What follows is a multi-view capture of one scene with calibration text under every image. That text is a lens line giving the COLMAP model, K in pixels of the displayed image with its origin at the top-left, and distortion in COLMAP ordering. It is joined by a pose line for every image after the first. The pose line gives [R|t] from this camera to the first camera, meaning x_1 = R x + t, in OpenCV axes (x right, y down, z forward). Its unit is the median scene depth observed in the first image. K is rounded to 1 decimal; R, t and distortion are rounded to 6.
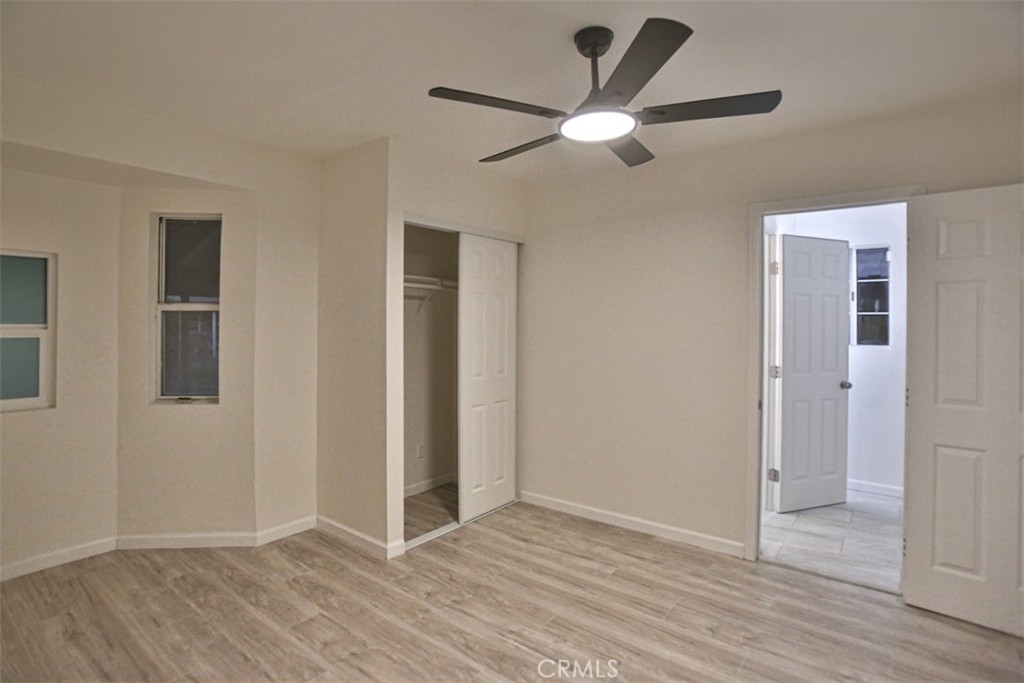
lens RADIAL K [[515.0, 0, 517.1], [0, 515.0, 337.2], [0, 0, 1]] dist [-0.019986, 0.005376]
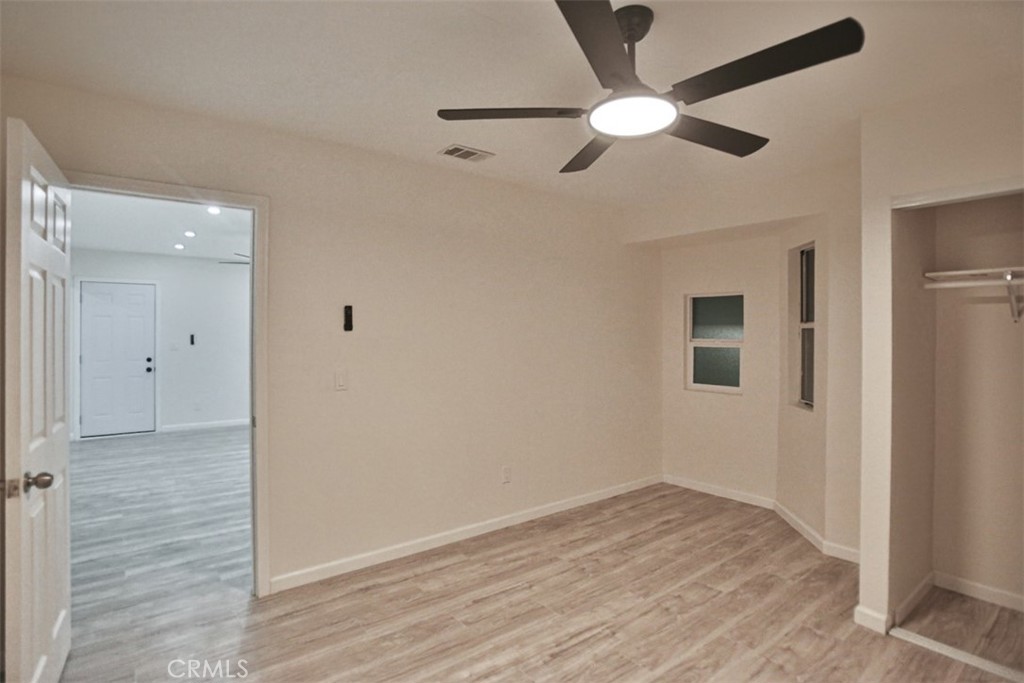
lens RADIAL K [[525.4, 0, 511.9], [0, 525.4, 337.0], [0, 0, 1]] dist [-0.066903, 0.026005]
pose [[-0.215709, -0.003618, -0.976451, 0.394535], [-0.037368, 0.999291, 0.004552, -0.006868], [0.975742, 0.037470, -0.215691, 0.362593]]
